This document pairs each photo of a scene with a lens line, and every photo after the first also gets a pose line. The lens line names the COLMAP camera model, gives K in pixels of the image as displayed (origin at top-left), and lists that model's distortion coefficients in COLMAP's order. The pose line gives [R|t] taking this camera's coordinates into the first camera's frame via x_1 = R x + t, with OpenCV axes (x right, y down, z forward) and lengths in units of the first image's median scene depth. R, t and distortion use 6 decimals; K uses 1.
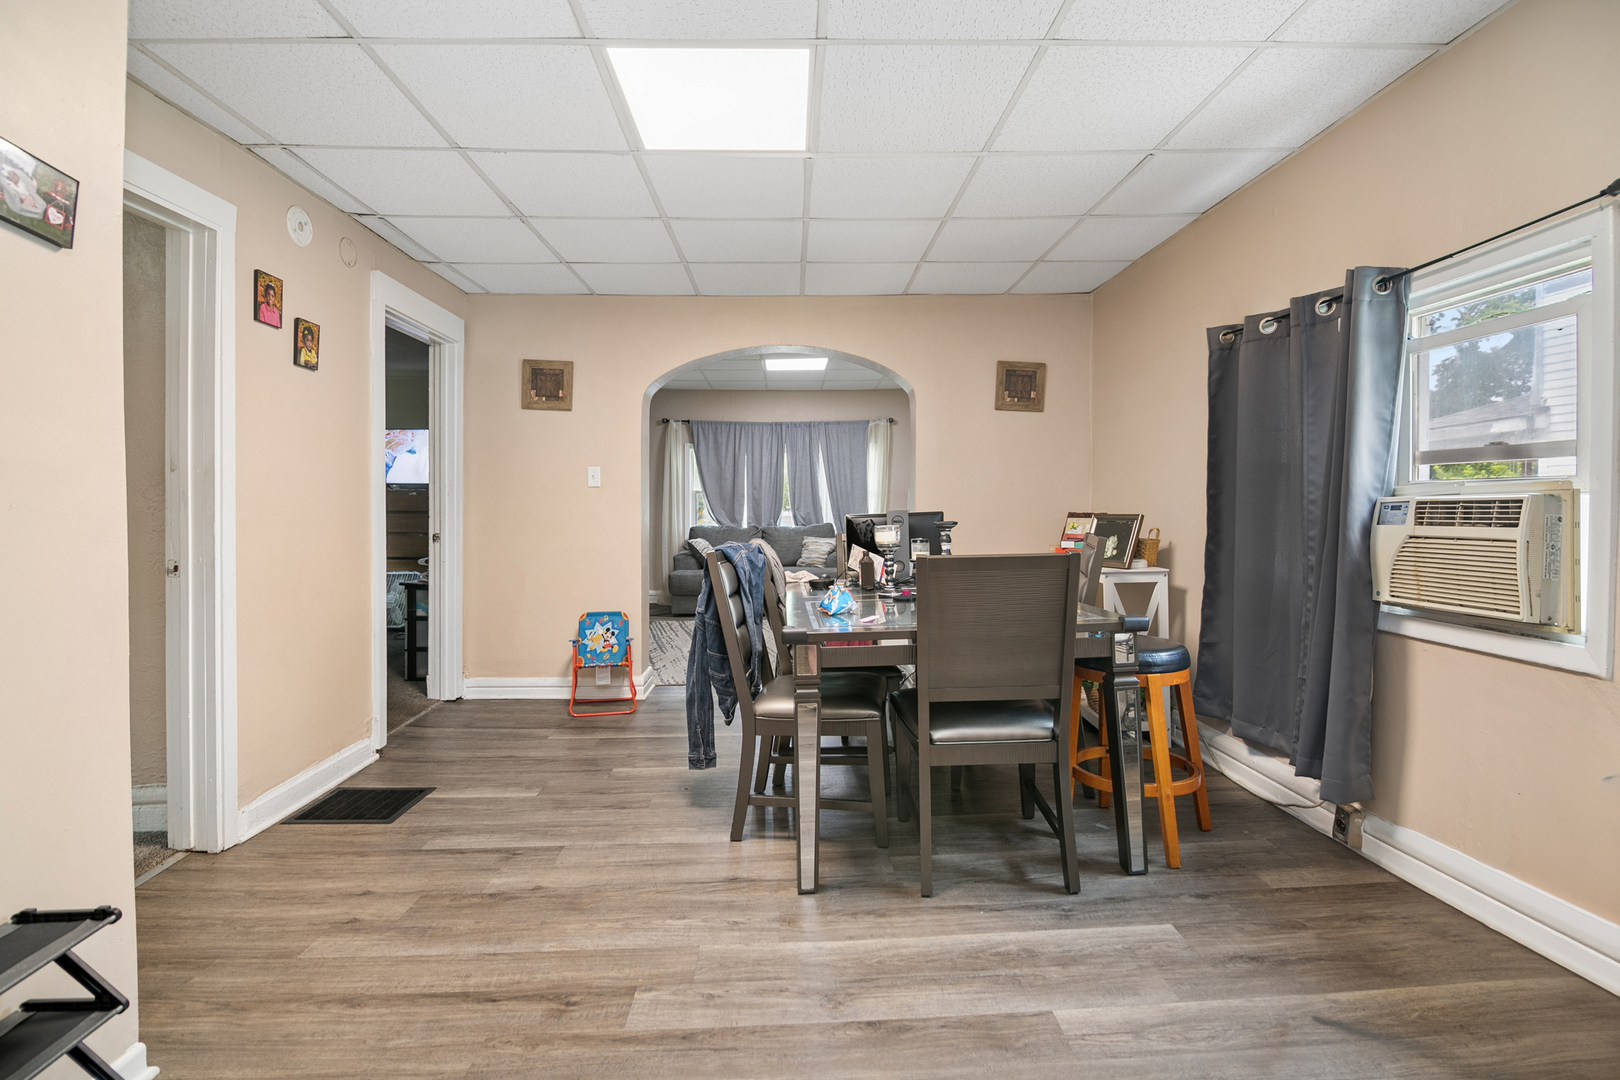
lens RADIAL K [[729.2, 0, 816.0], [0, 729.2, 506.3], [0, 0, 1]] dist [-0.011090, -0.003186]
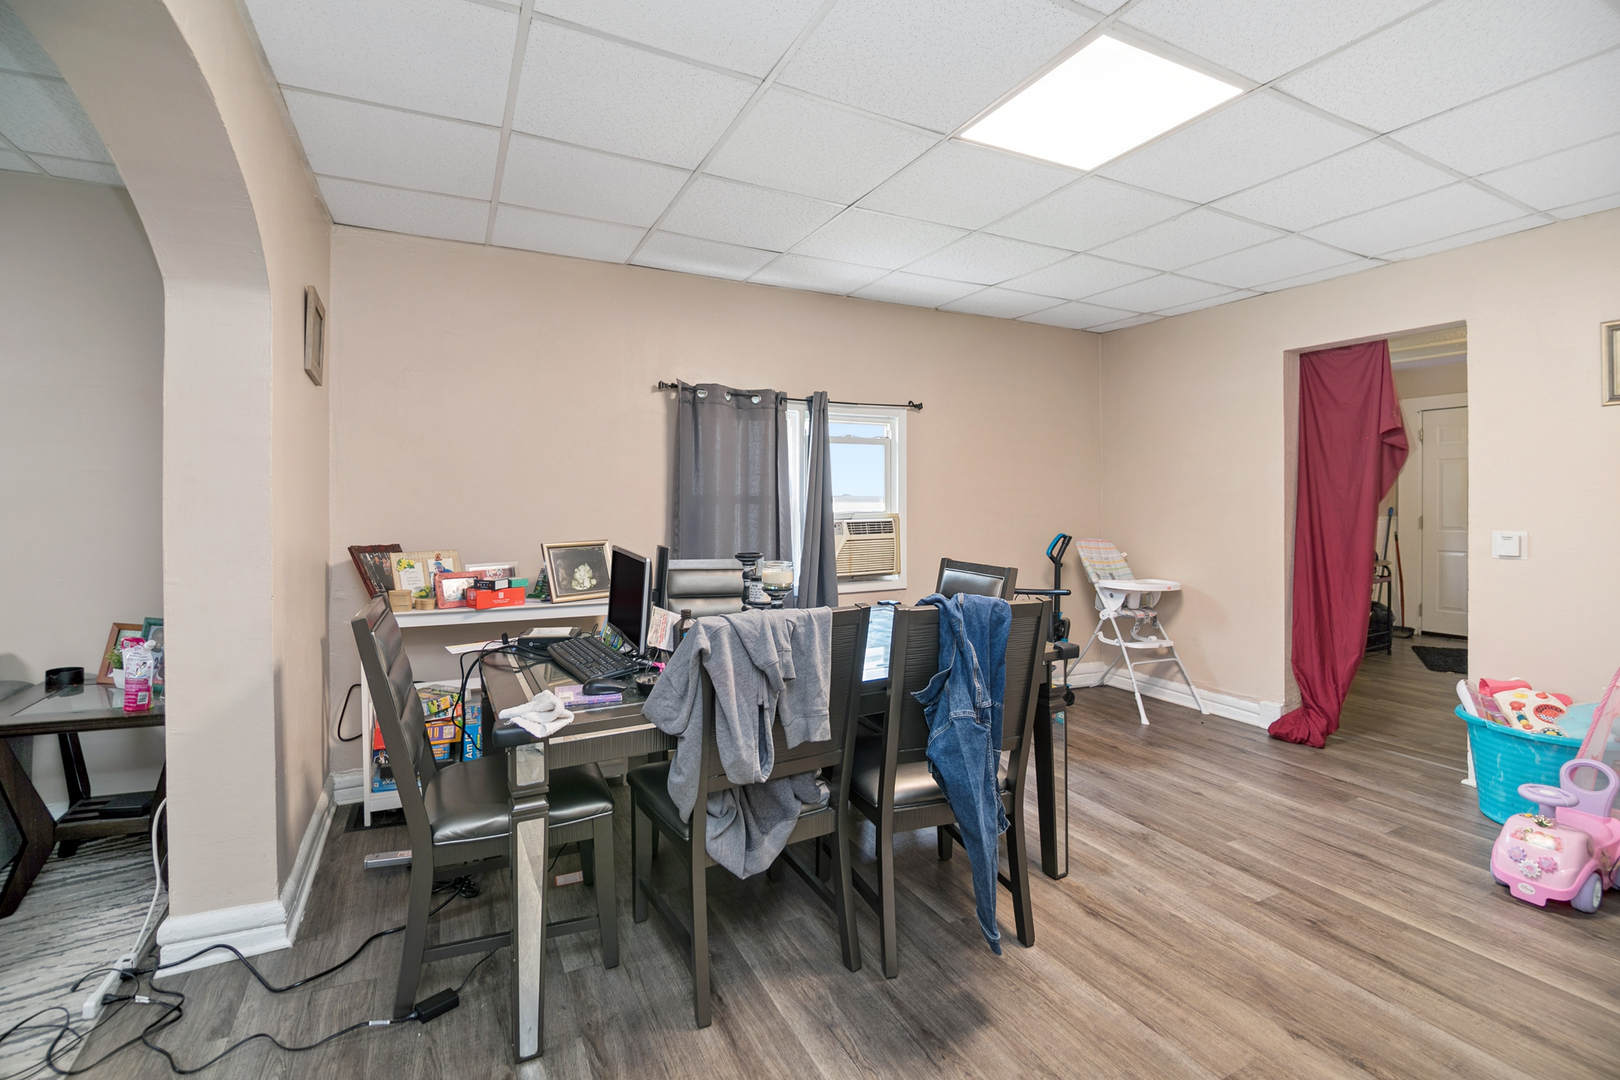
lens RADIAL K [[729.2, 0, 810.4], [0, 729.2, 508.2], [0, 0, 1]] dist [-0.011090, -0.003186]
pose [[-0.414845, 0.000859, 0.909891, -1.002992], [0.005367, 0.999984, 0.001503, -0.050782], [-0.909876, 0.005507, -0.414844, 2.063886]]
